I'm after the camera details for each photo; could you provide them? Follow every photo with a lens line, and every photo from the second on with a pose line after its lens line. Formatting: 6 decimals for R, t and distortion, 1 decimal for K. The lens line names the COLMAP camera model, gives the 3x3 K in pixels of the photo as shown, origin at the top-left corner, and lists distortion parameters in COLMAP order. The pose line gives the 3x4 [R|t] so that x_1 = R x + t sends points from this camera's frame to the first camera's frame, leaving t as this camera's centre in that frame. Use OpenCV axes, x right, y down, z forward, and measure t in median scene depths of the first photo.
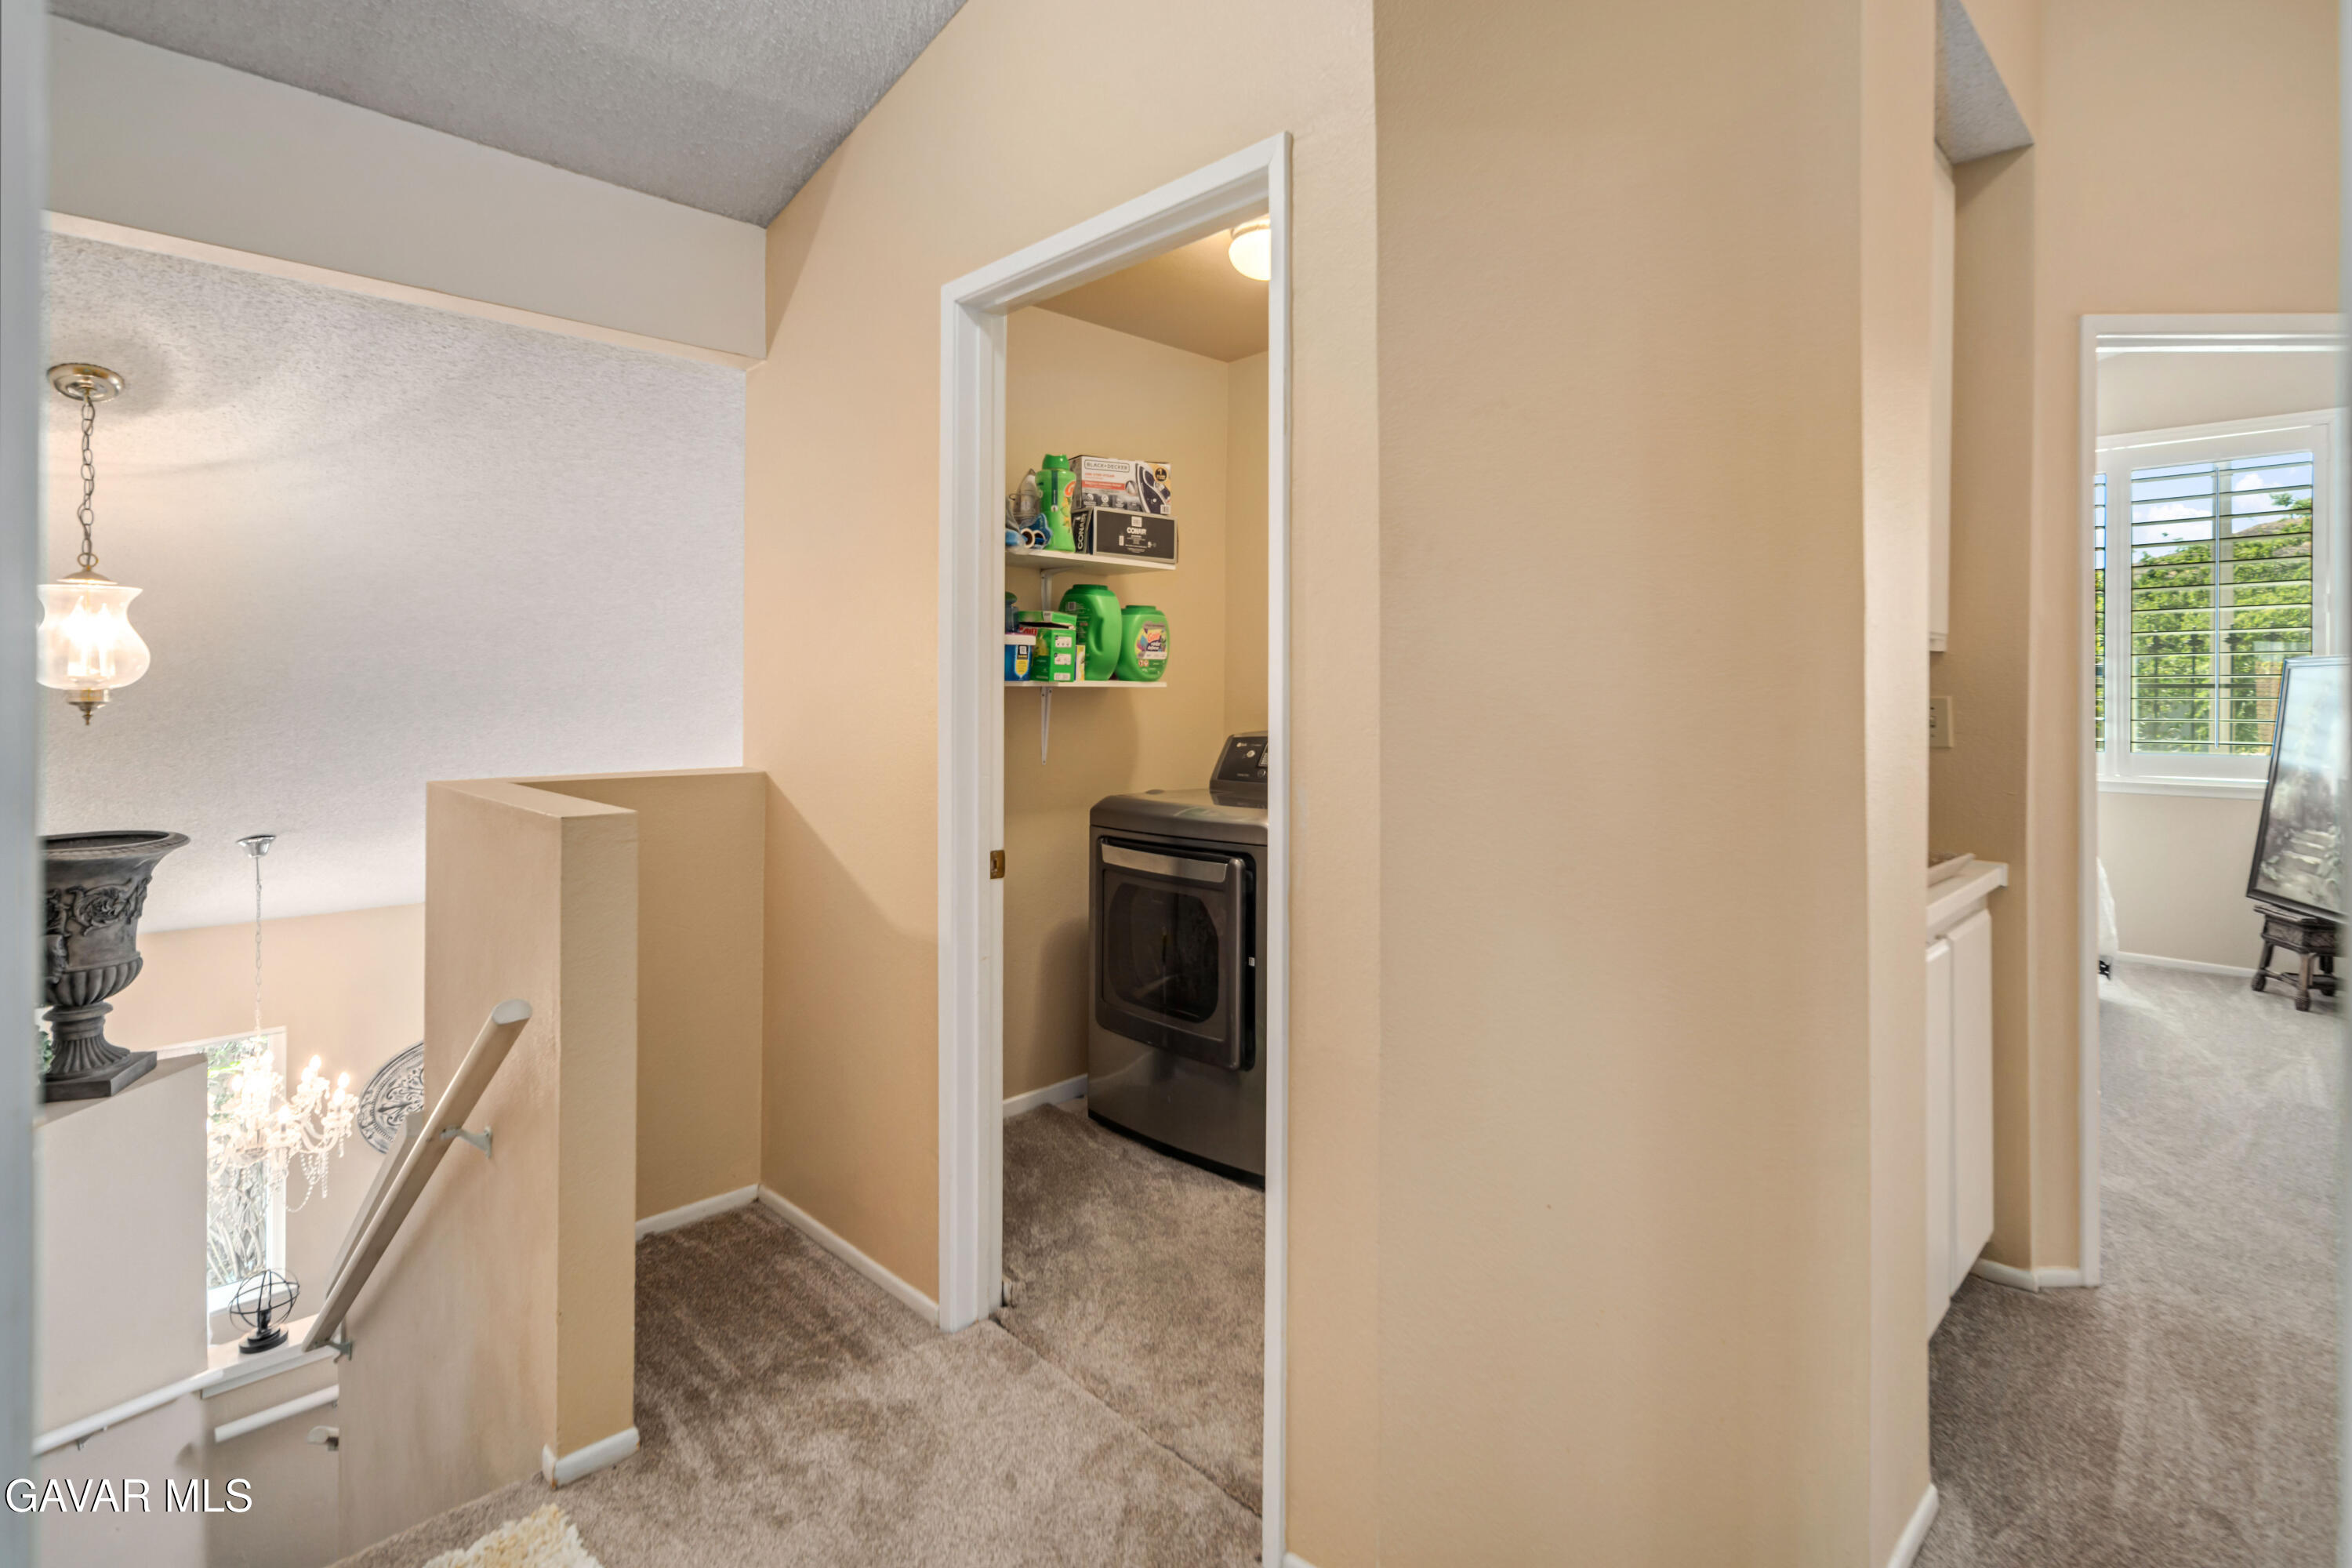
lens RADIAL K [[1137.6, 0, 1165.4], [0, 1137.6, 700.6], [0, 0, 1]] dist [0.003262, 0.000096]
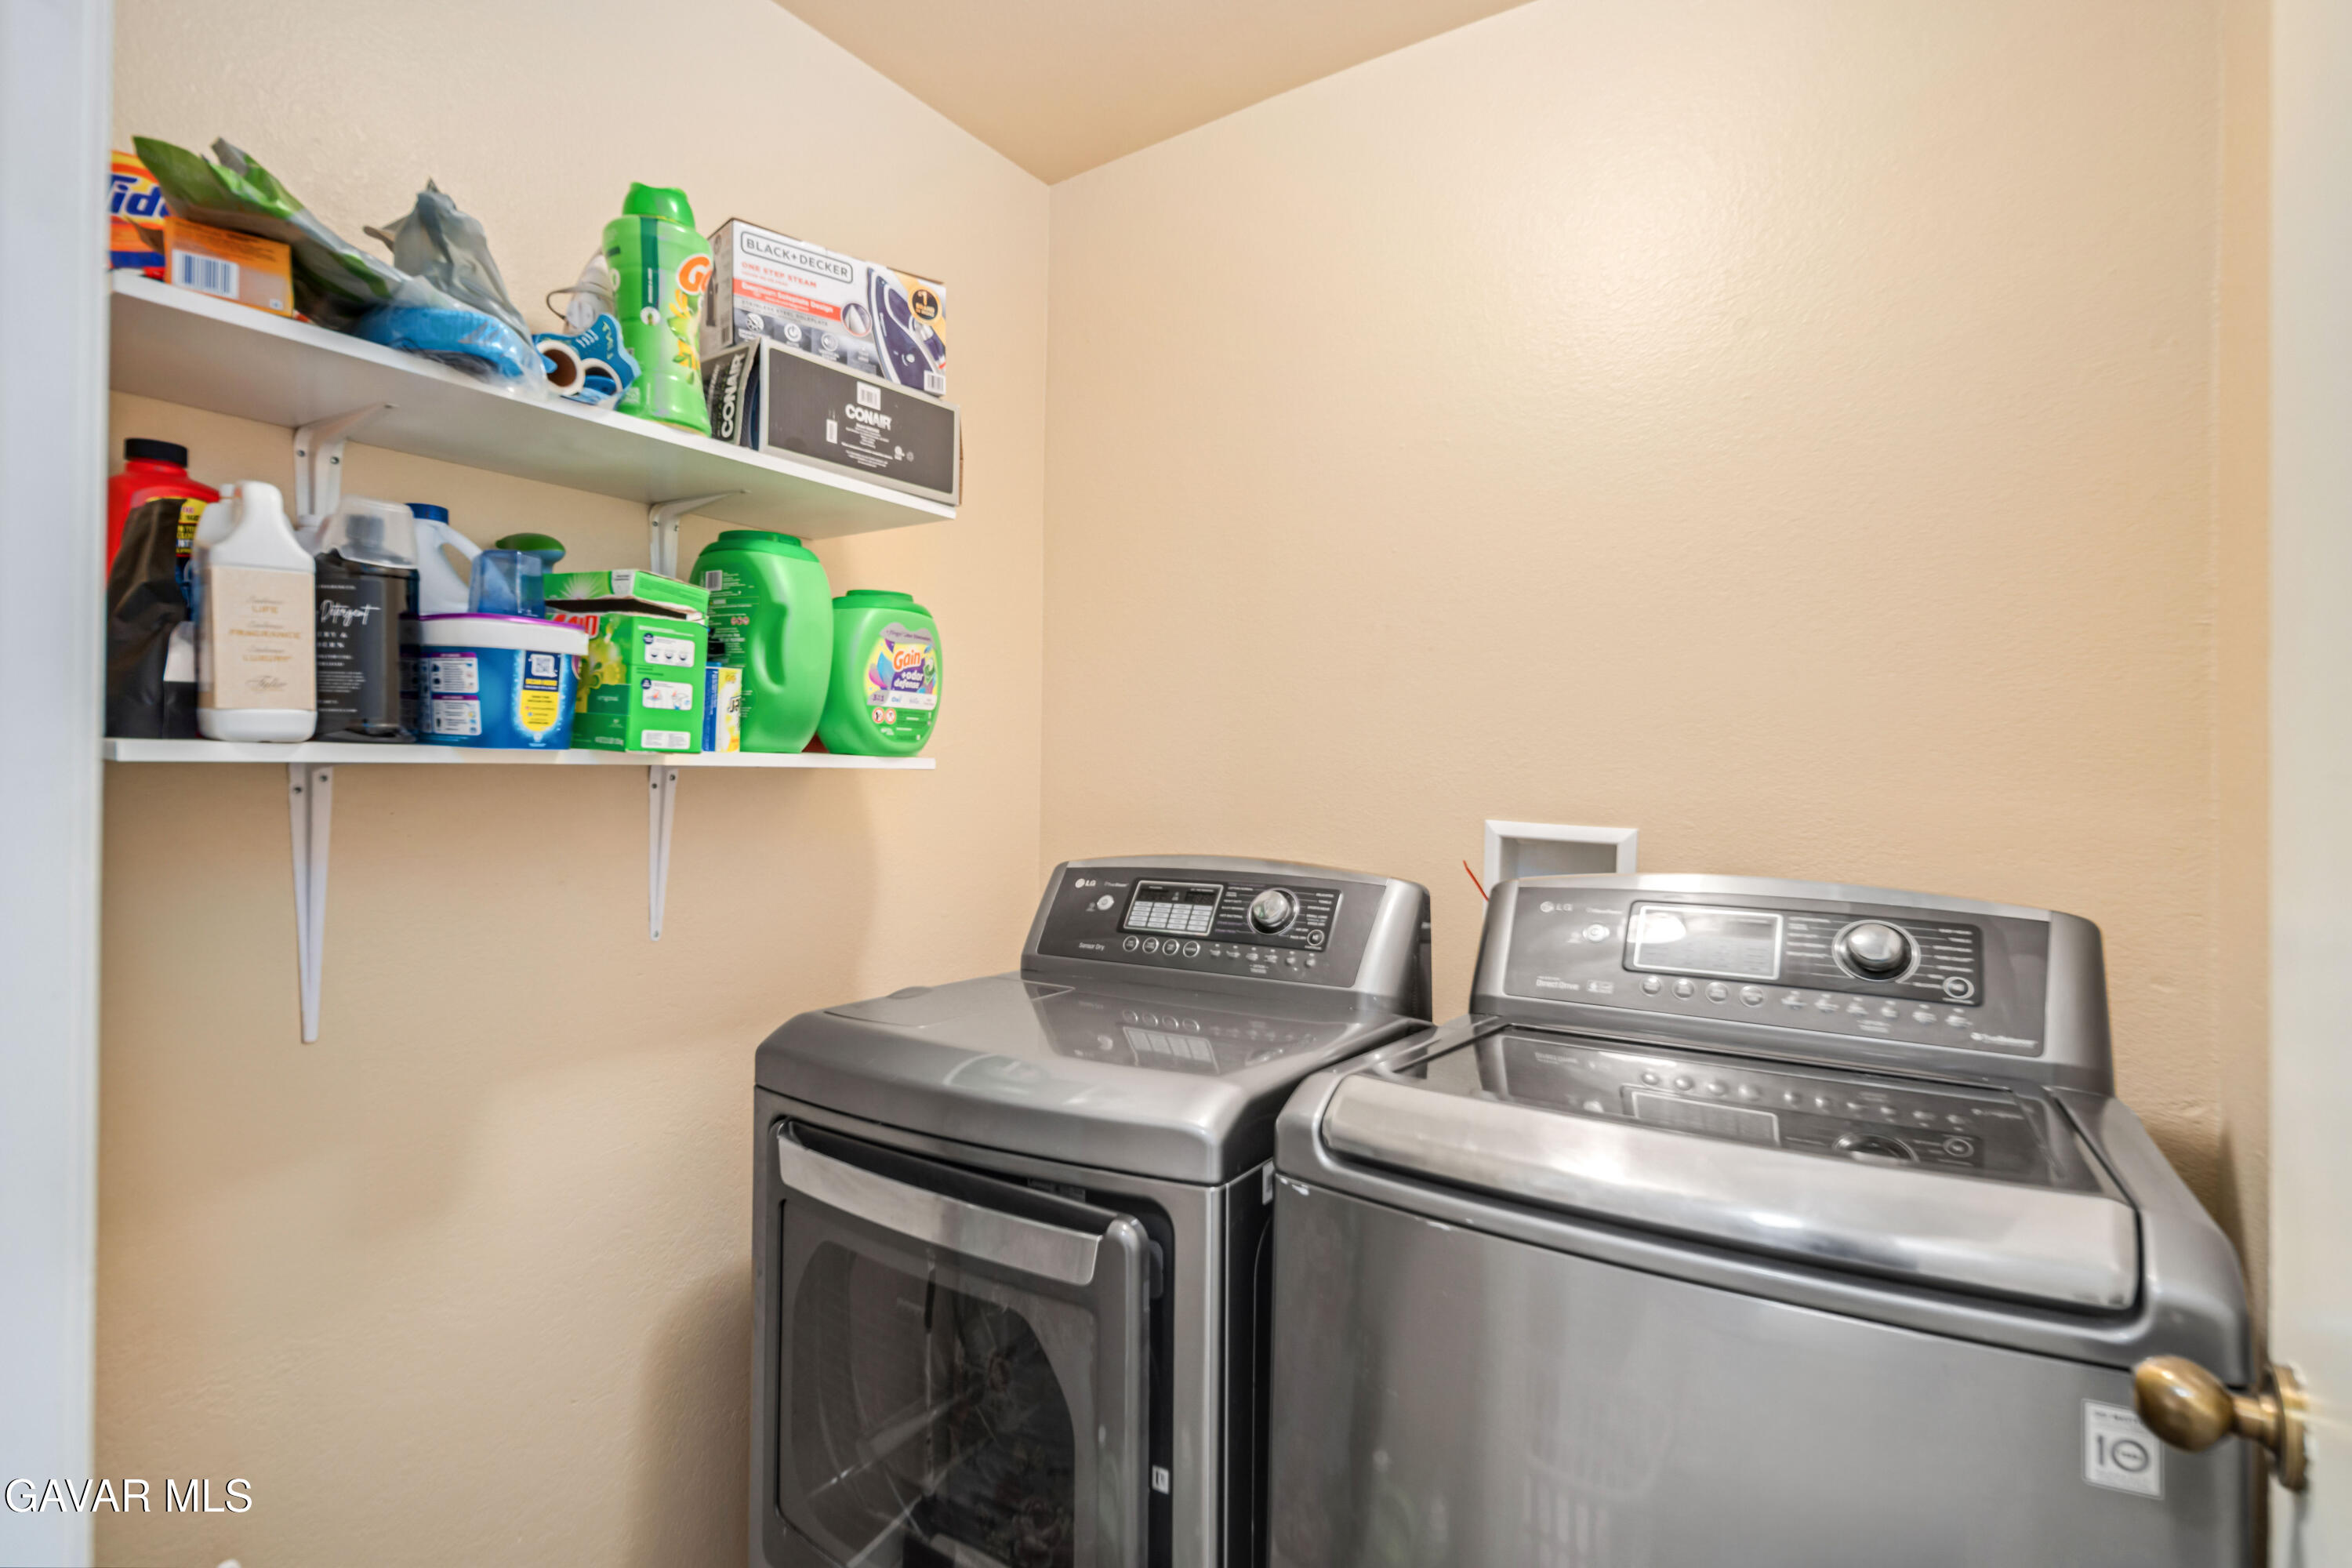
lens RADIAL K [[1144.1, 0, 1174.5], [0, 1144.1, 780.4], [0, 0, 1]] dist [-0.001878, -0.000151]
pose [[0.977008, 0.004703, 0.213152, -0.003105], [-0.004151, 0.999987, -0.003041, -0.006333], [-0.213163, 0.002086, 0.977014, 0.544831]]
